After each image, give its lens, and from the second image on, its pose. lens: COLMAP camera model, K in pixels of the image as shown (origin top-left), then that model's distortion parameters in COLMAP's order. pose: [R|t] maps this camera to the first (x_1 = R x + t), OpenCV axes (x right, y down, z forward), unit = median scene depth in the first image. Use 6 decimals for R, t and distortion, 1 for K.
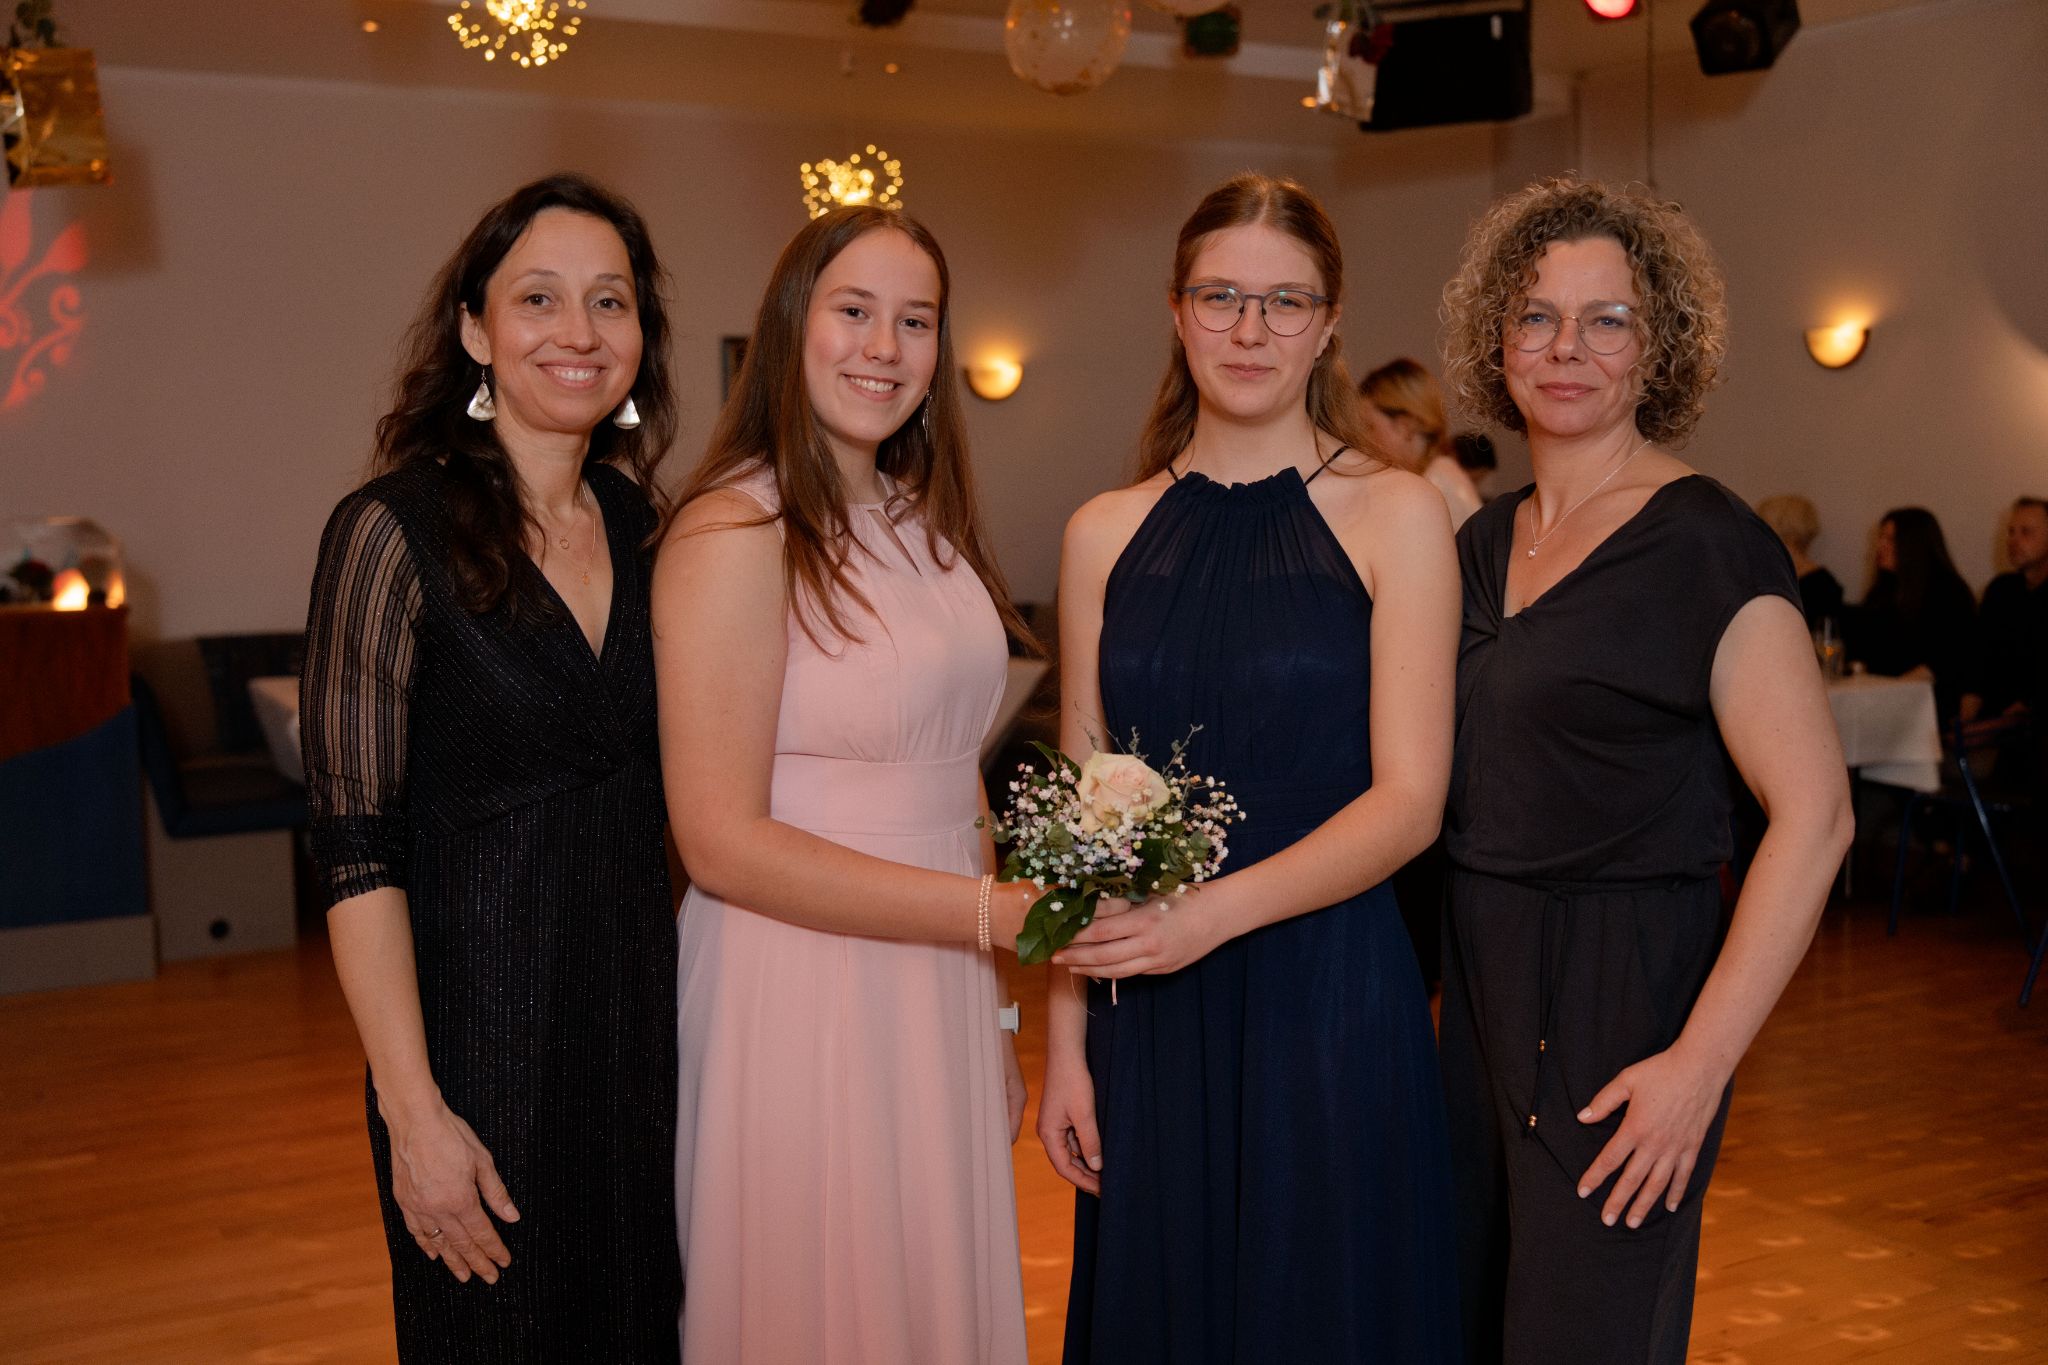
lens RADIAL K [[2271.8, 0, 1023.7], [0, 2271.8, 680.3], [0, 0, 1]] dist [-0.038983, 0.000000]
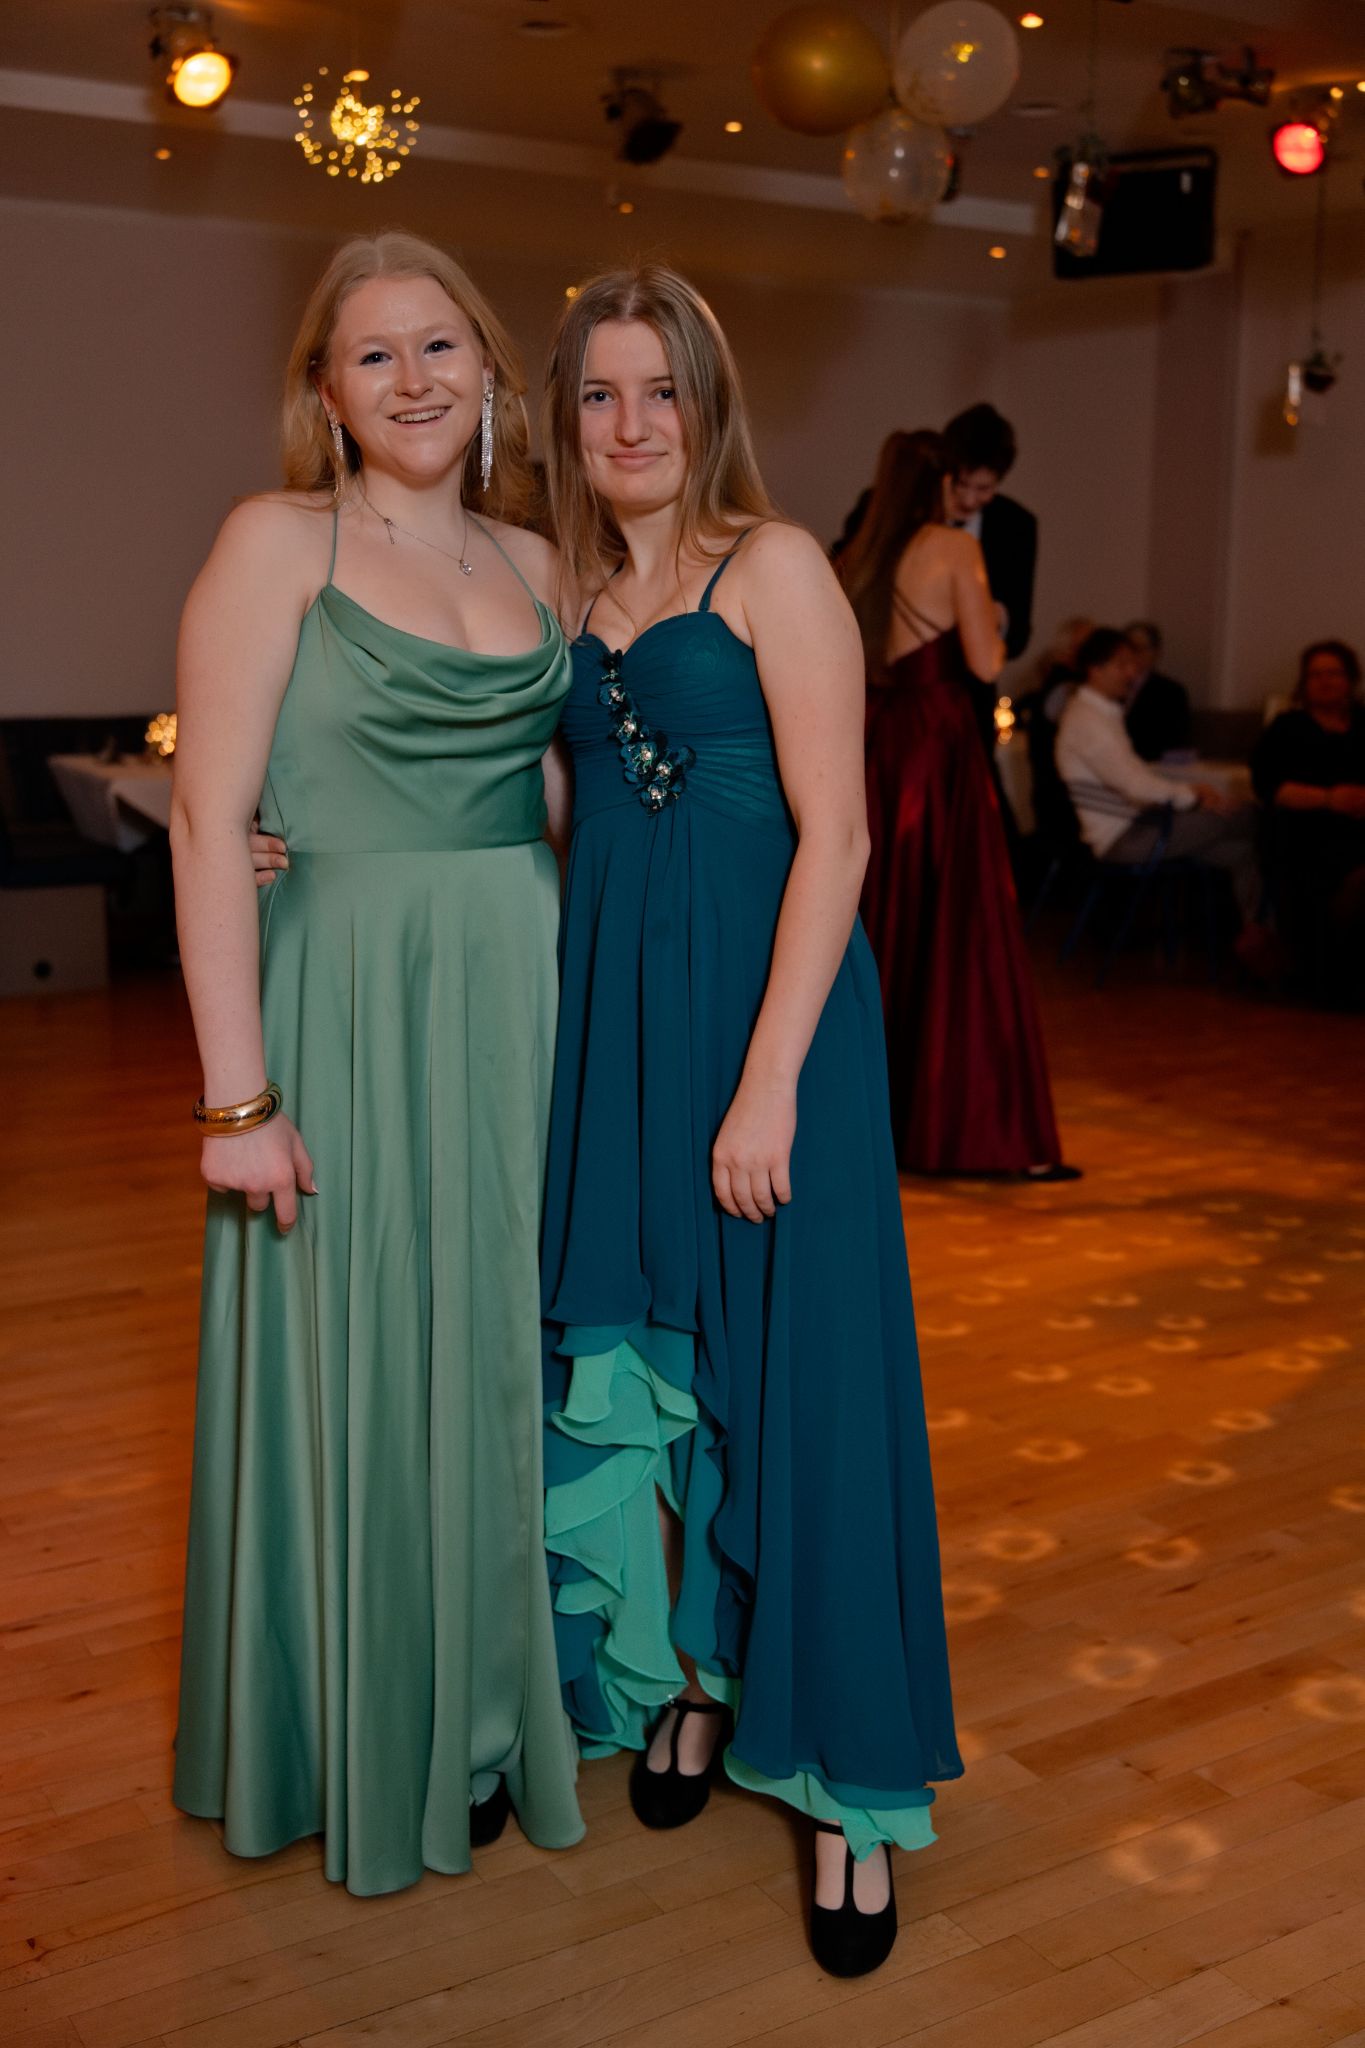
lens RADIAL K [[2116.9, 0, 651.9], [0, 2116.9, 1051.4], [0, 0, 1]] dist [-0.036002, 0.000000]
pose [[0.999707, 0.018631, 0.015474, -0.070748], [-0.020130, 0.994462, 0.103155, 0.038030], [-0.013466, -0.103436, 0.994545, -0.067640]]
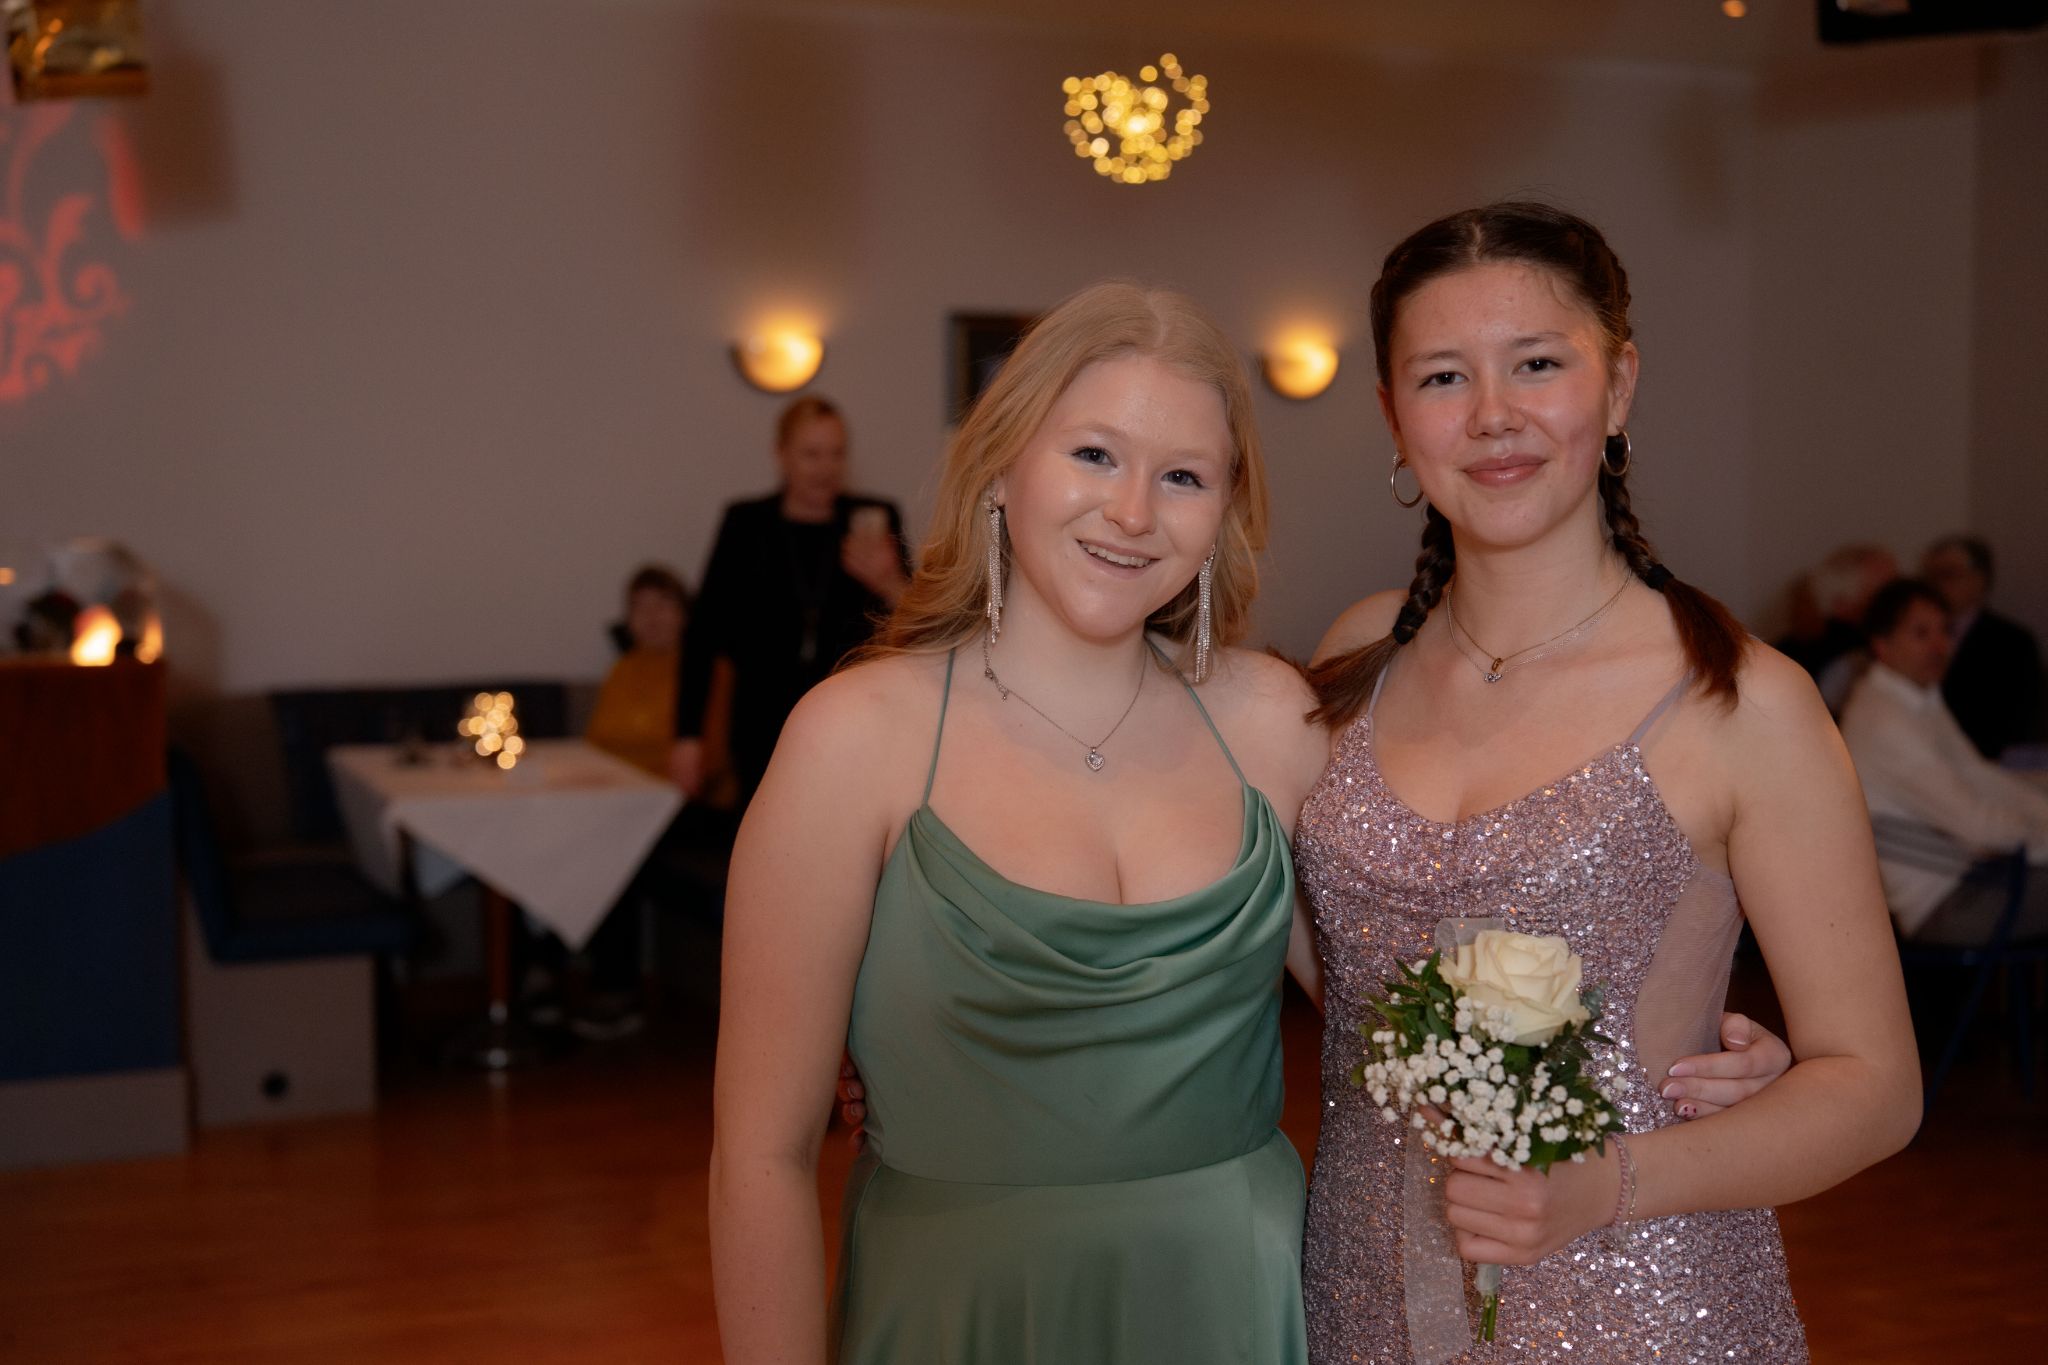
lens RADIAL K [[2669.5, 0, 1001.2], [0, 2669.5, 683.1], [0, 0, 1]] dist [-0.031454, 0.000000]
pose [[0.994226, 0.025155, -0.104315, -0.025976], [-0.026357, 0.999601, -0.010155, -0.023993], [0.104018, 0.012845, 0.994492, 0.147408]]
